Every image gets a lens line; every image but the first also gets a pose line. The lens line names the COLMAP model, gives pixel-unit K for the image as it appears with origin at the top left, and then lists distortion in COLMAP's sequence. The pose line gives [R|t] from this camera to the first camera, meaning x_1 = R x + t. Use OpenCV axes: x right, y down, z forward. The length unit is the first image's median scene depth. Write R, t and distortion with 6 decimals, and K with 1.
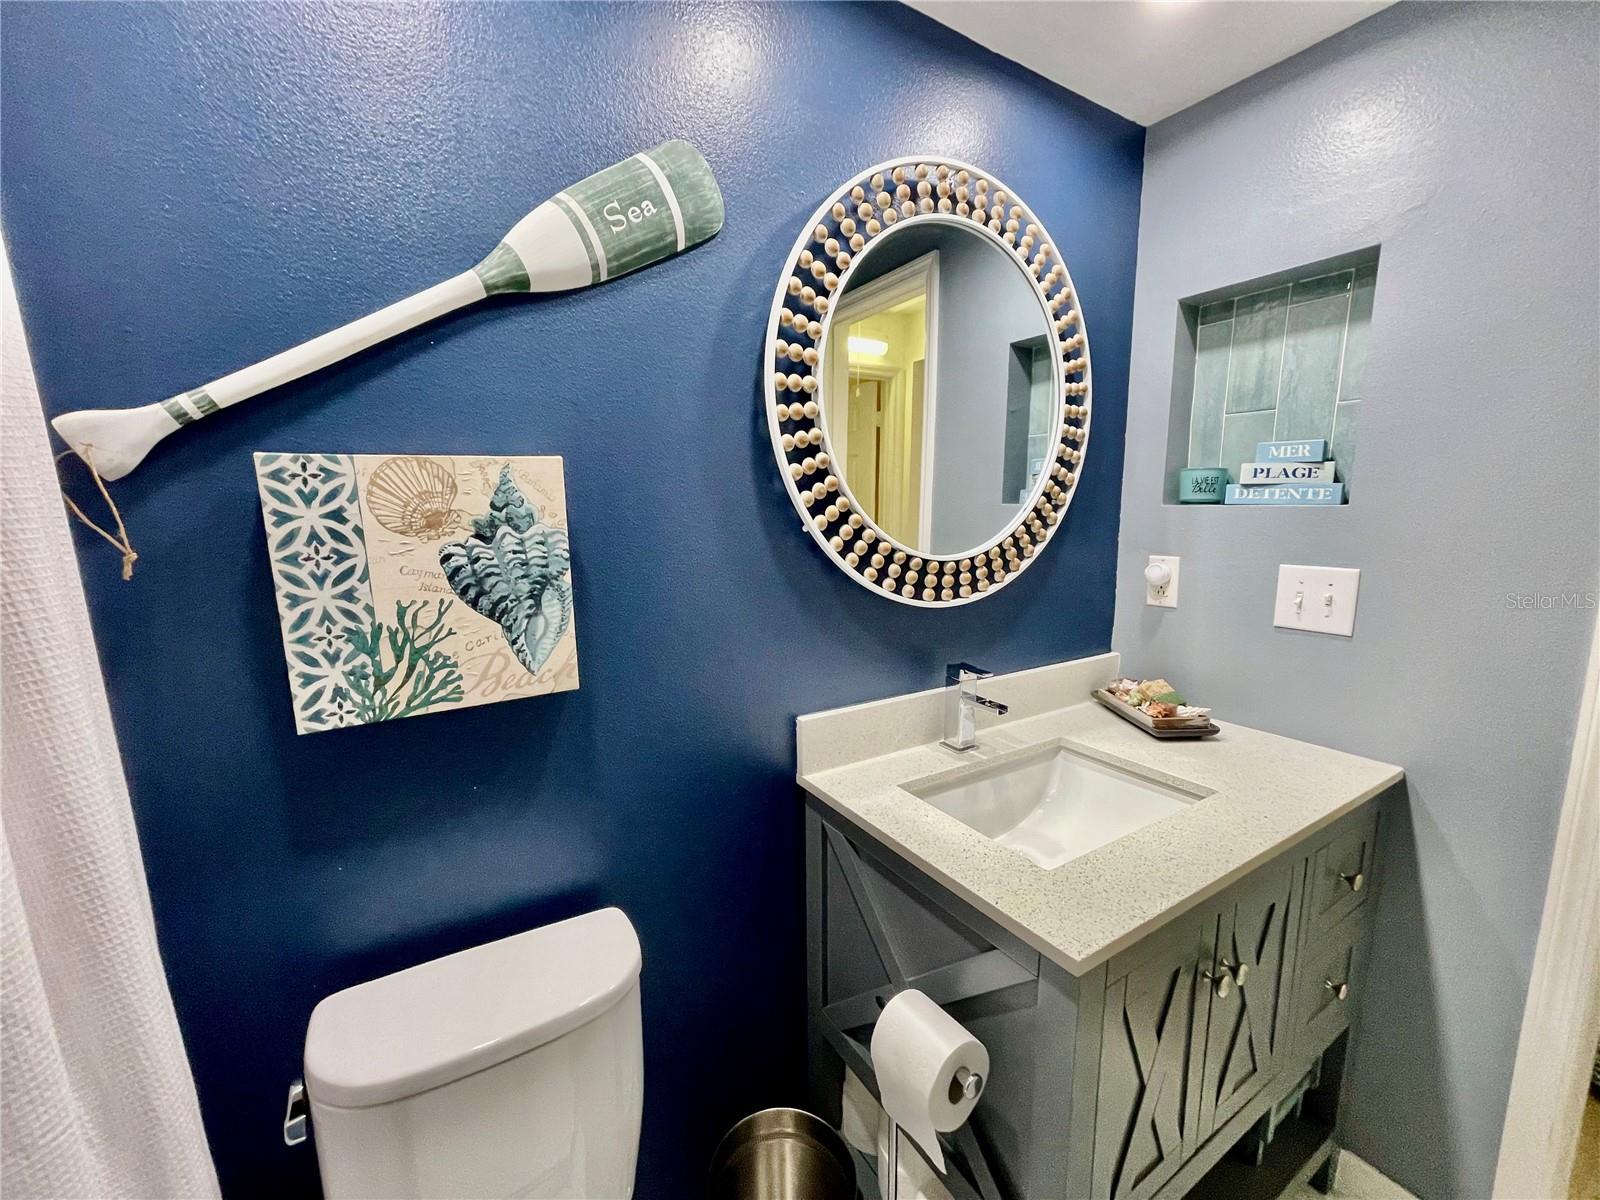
lens RADIAL K [[651.5, 0, 800.0], [0, 651.5, 600.0], [0, 0, 1]] dist [0.016328, -0.000071]
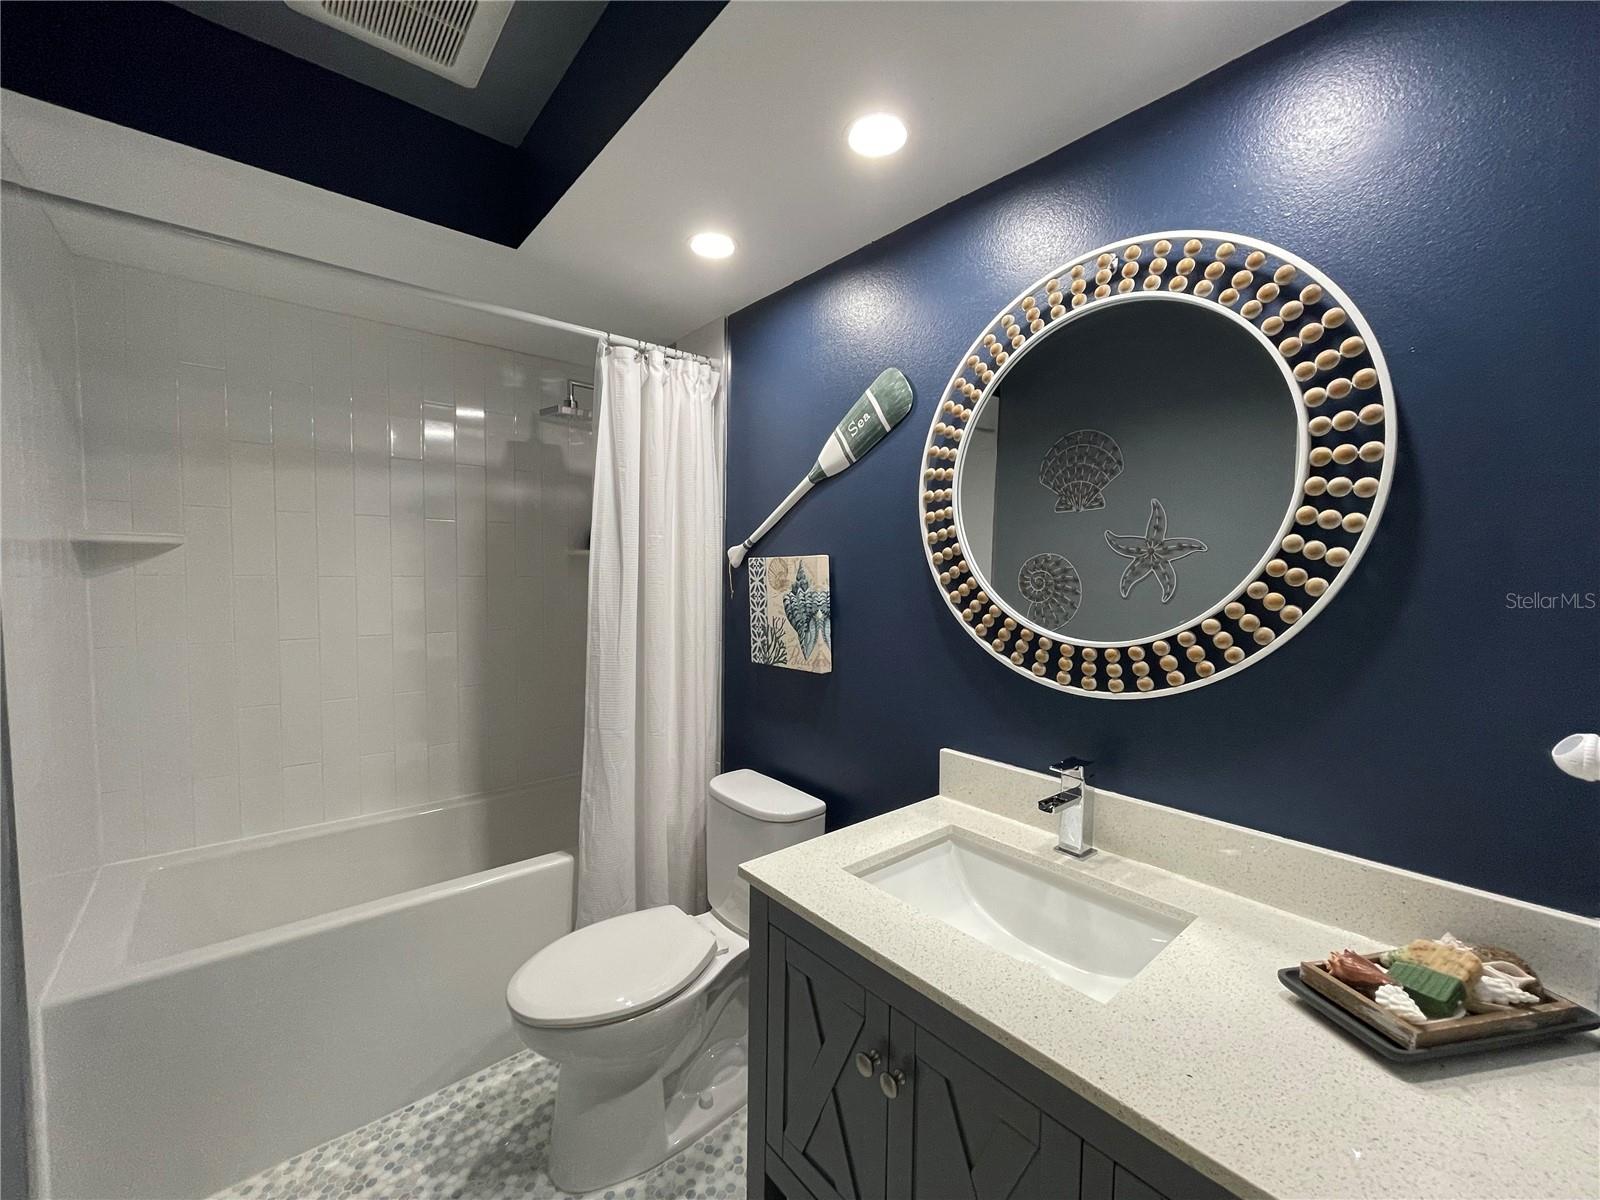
lens RADIAL K [[639.7, 0, 797.7], [0, 639.7, 601.4], [0, 0, 1]] dist [-0.003390, -0.000511]
pose [[0.143257, 0.053096, -0.988260, 1.570958], [-0.159751, 0.986706, 0.029855, -0.124446], [0.976707, 0.153598, 0.149835, 0.654265]]
